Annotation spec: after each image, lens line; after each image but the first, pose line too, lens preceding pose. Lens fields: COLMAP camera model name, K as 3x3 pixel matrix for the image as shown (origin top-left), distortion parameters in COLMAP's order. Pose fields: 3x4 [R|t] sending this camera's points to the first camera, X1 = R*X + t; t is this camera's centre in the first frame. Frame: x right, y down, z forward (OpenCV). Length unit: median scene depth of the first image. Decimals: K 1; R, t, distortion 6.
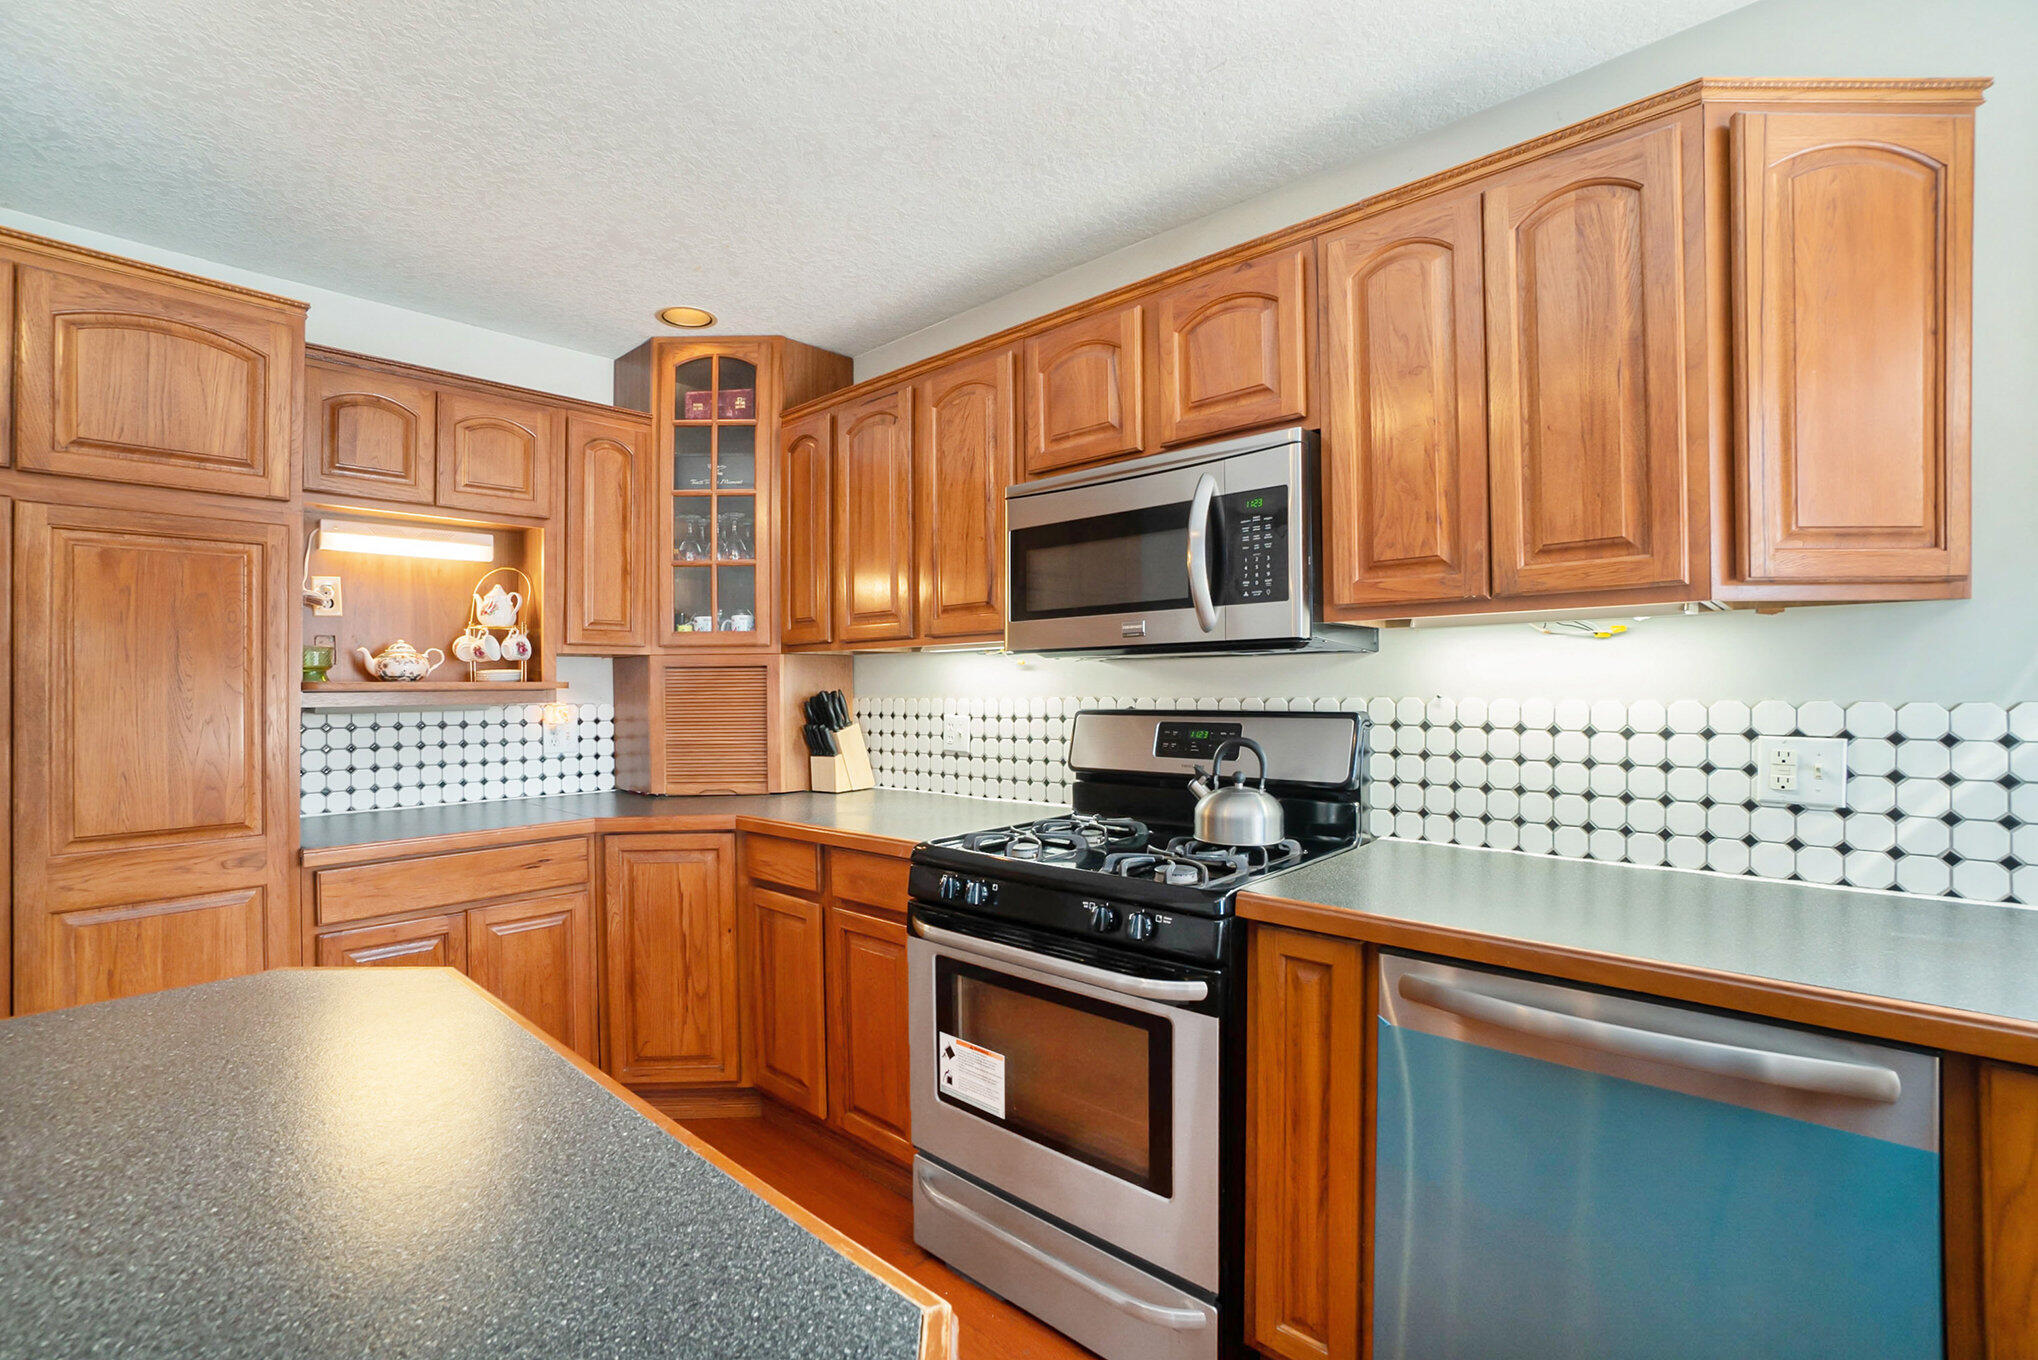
lens RADIAL K [[922.0, 0, 1019.0], [0, 922.0, 680.0], [0, 0, 1]] dist [-0.027085, 0.000468]
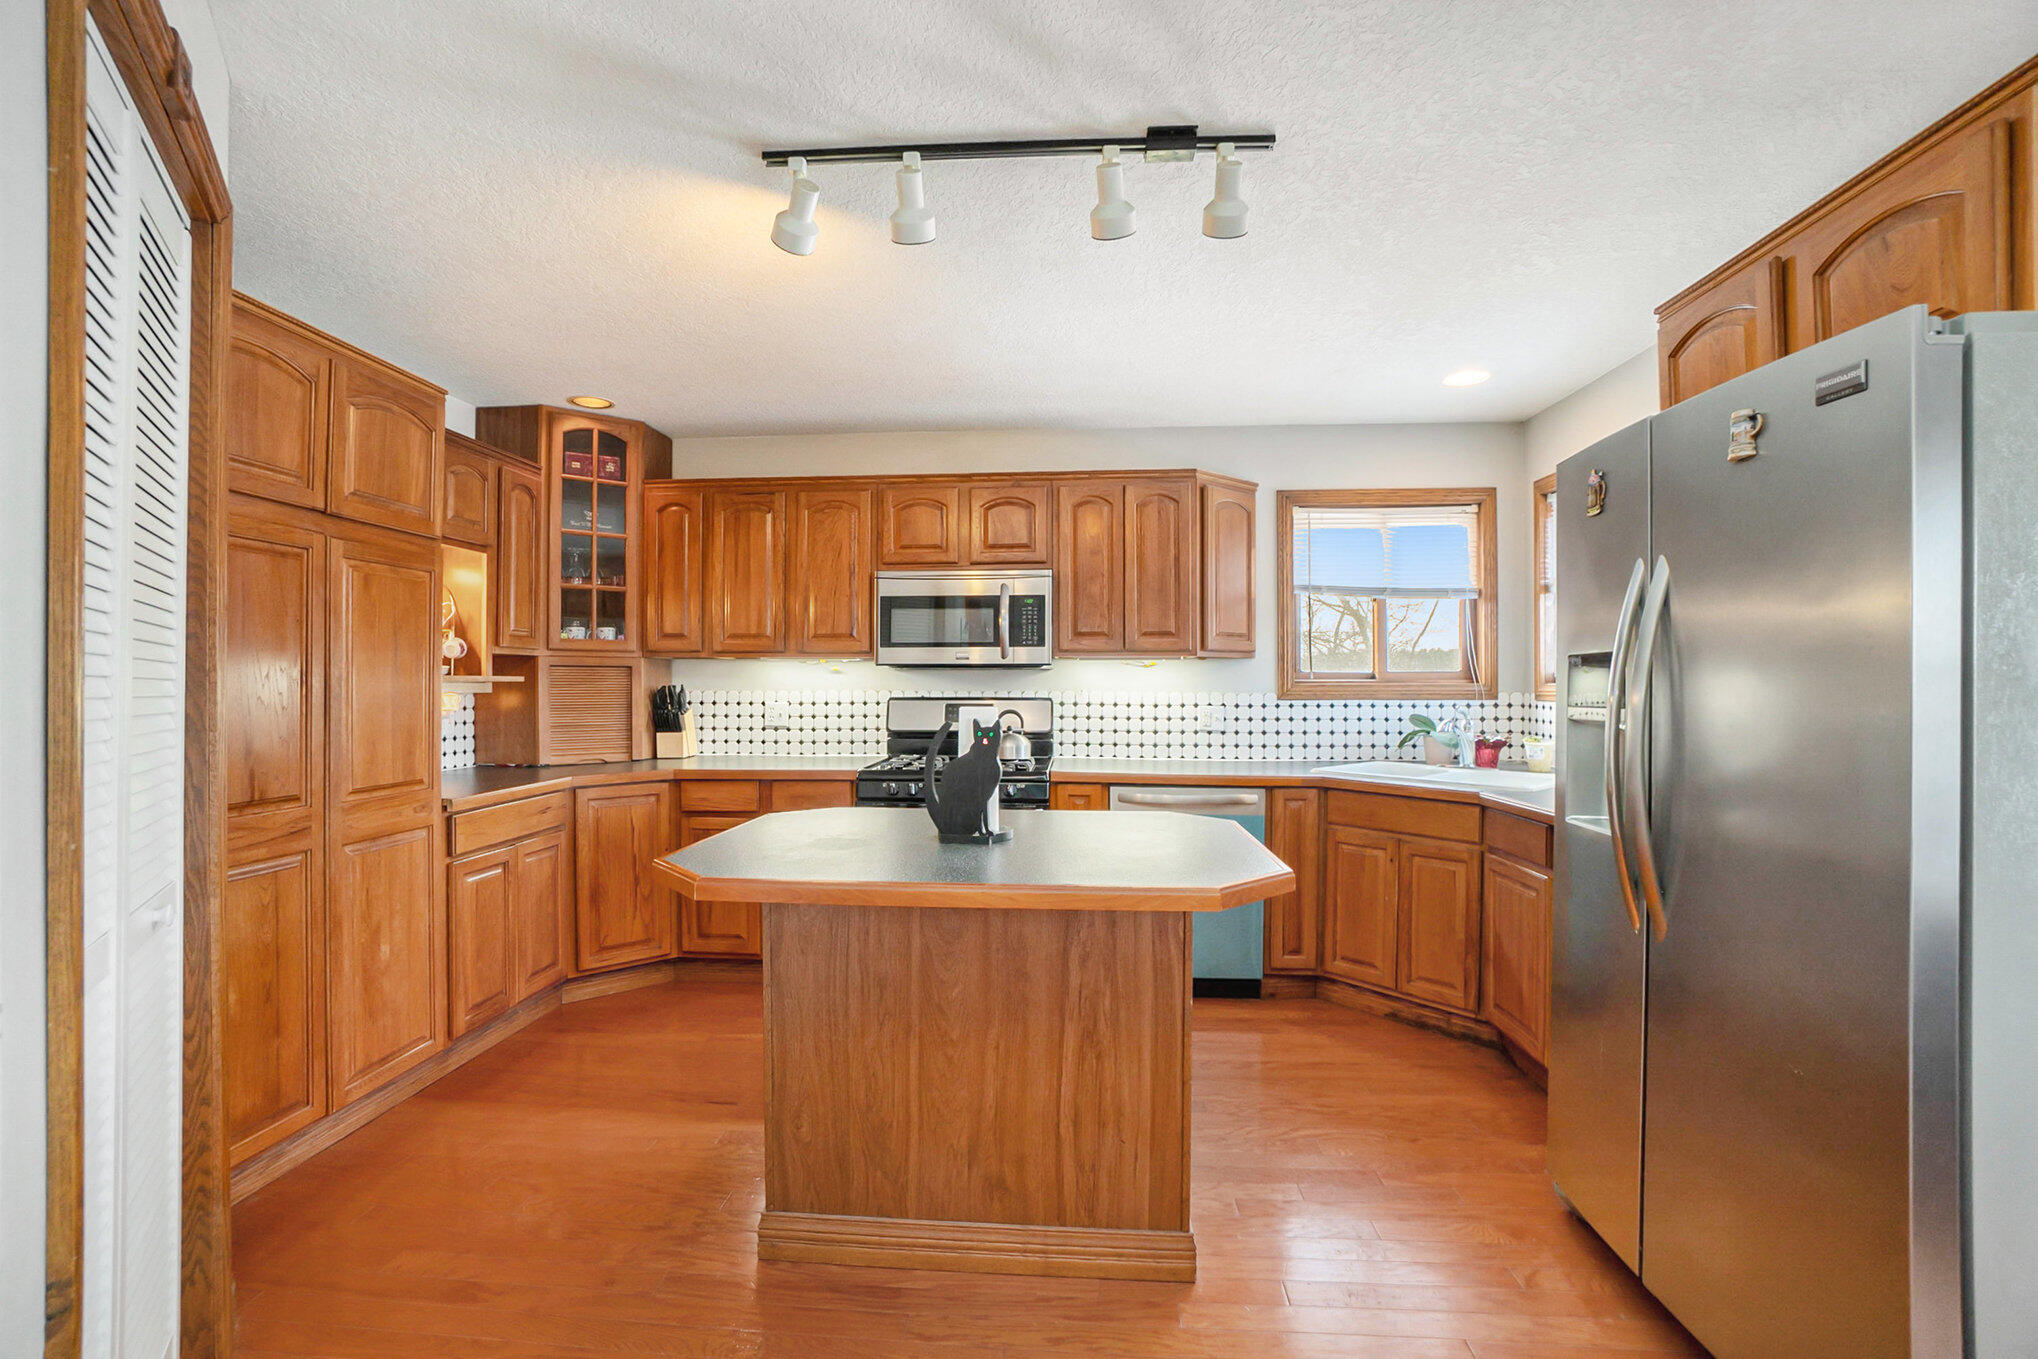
lens RADIAL K [[922.0, 0, 1019.0], [0, 922.0, 679.5], [0, 0, 1]] dist [-0.027085, 0.000468]
pose [[0.778131, 0.013626, 0.627954, -0.935372], [-0.014168, 0.999891, -0.004141, 0.001893], [-0.627942, -0.005674, 0.778239, -0.561572]]
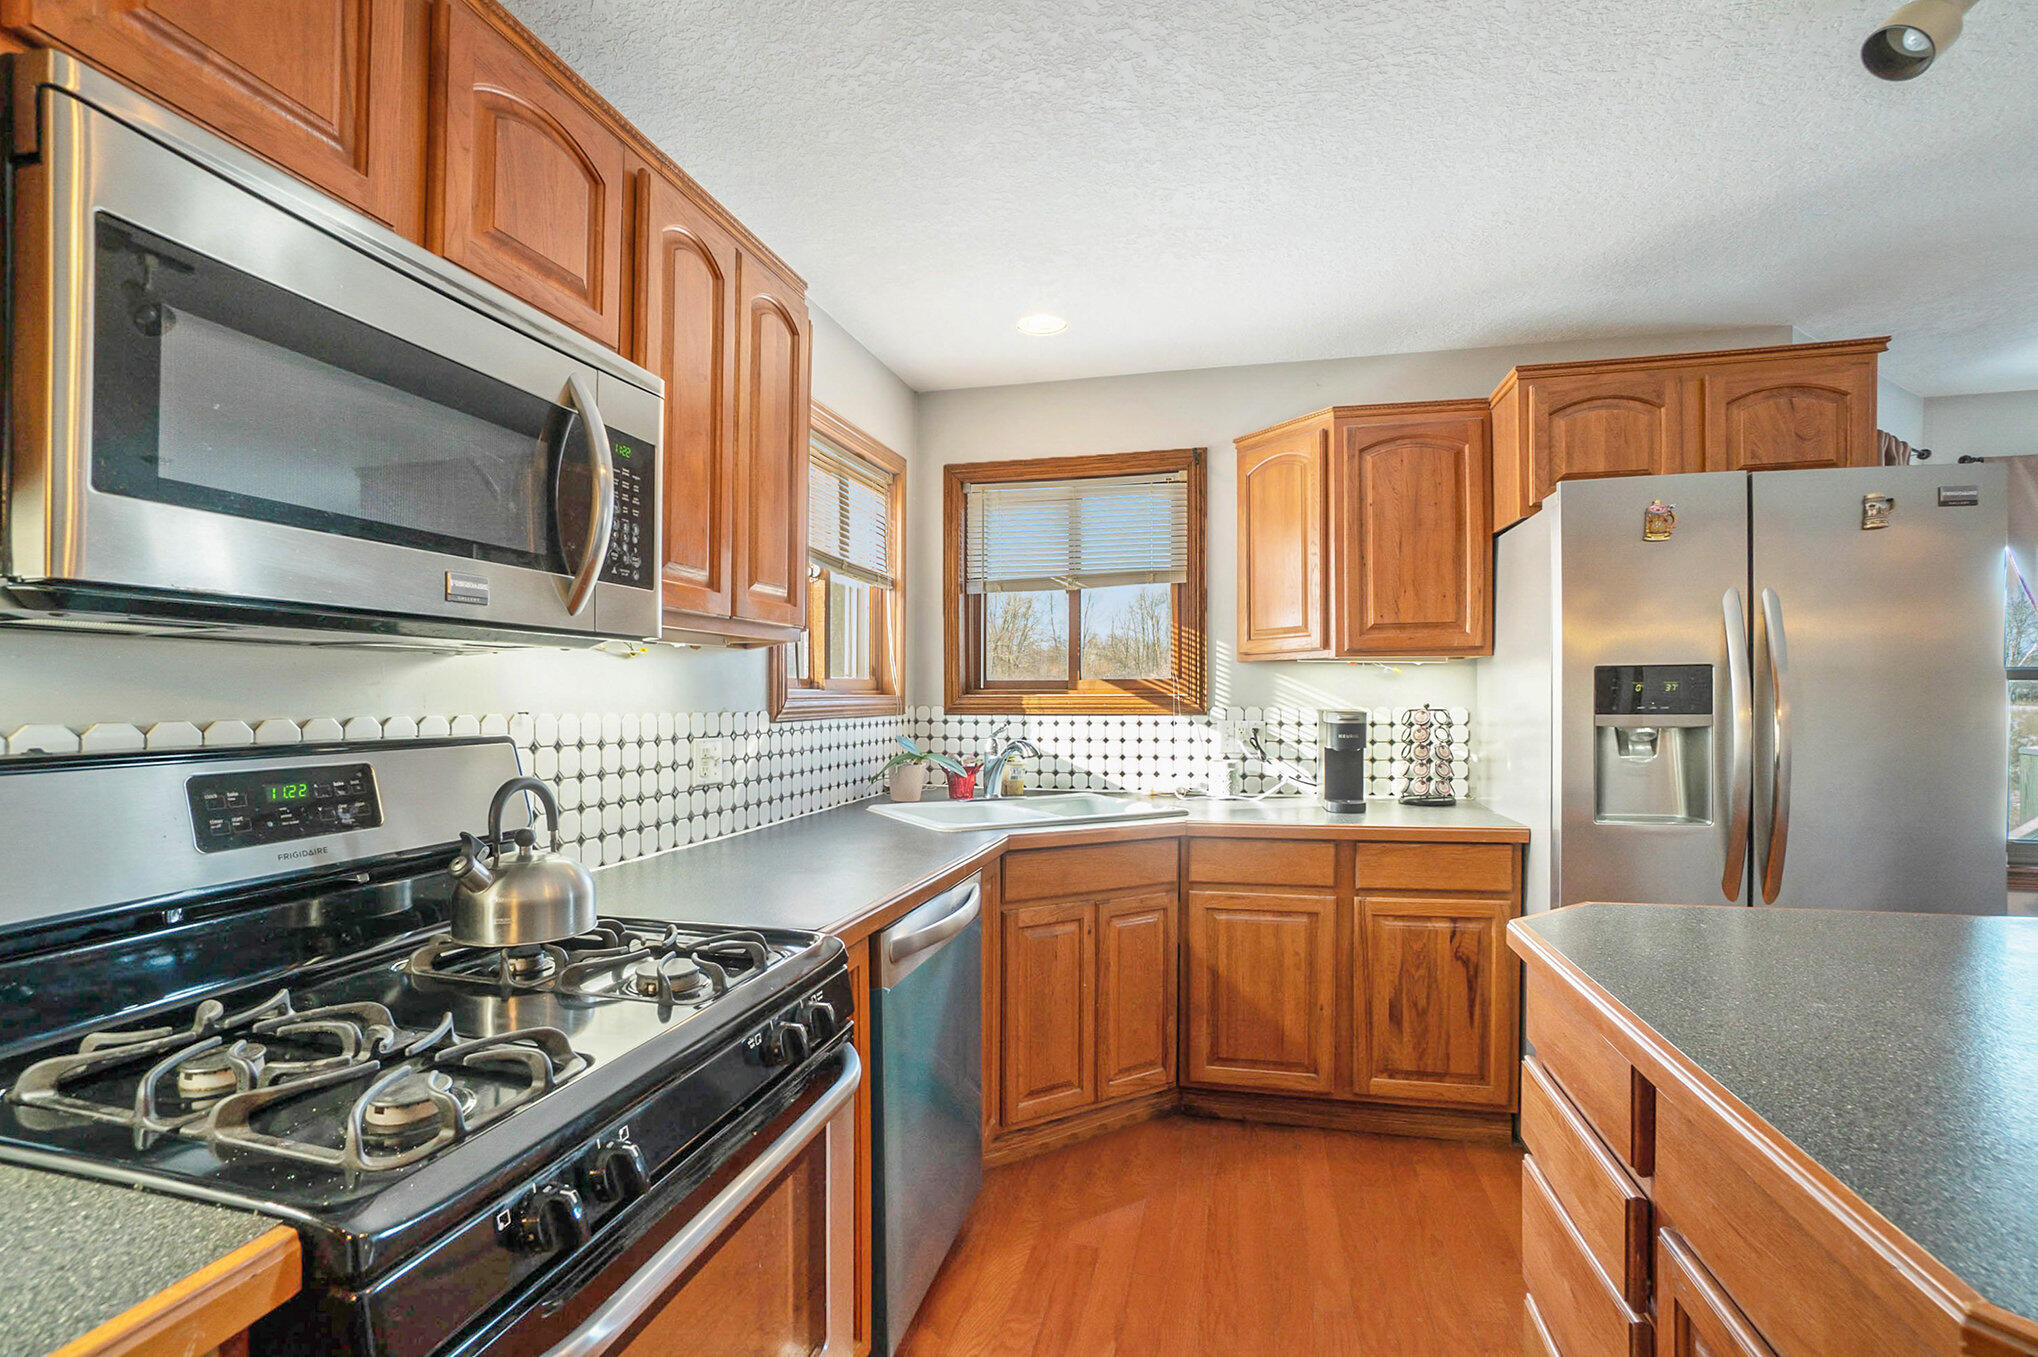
lens RADIAL K [[922.0, 0, 1019.0], [0, 922.0, 678.5], [0, 0, 1]] dist [-0.027085, 0.000468]
pose [[-0.490519, 0.027512, 0.870996, -0.443531], [-0.002854, 0.999445, -0.033176, 0.011783], [-0.871426, -0.018760, -0.490169, 0.896872]]
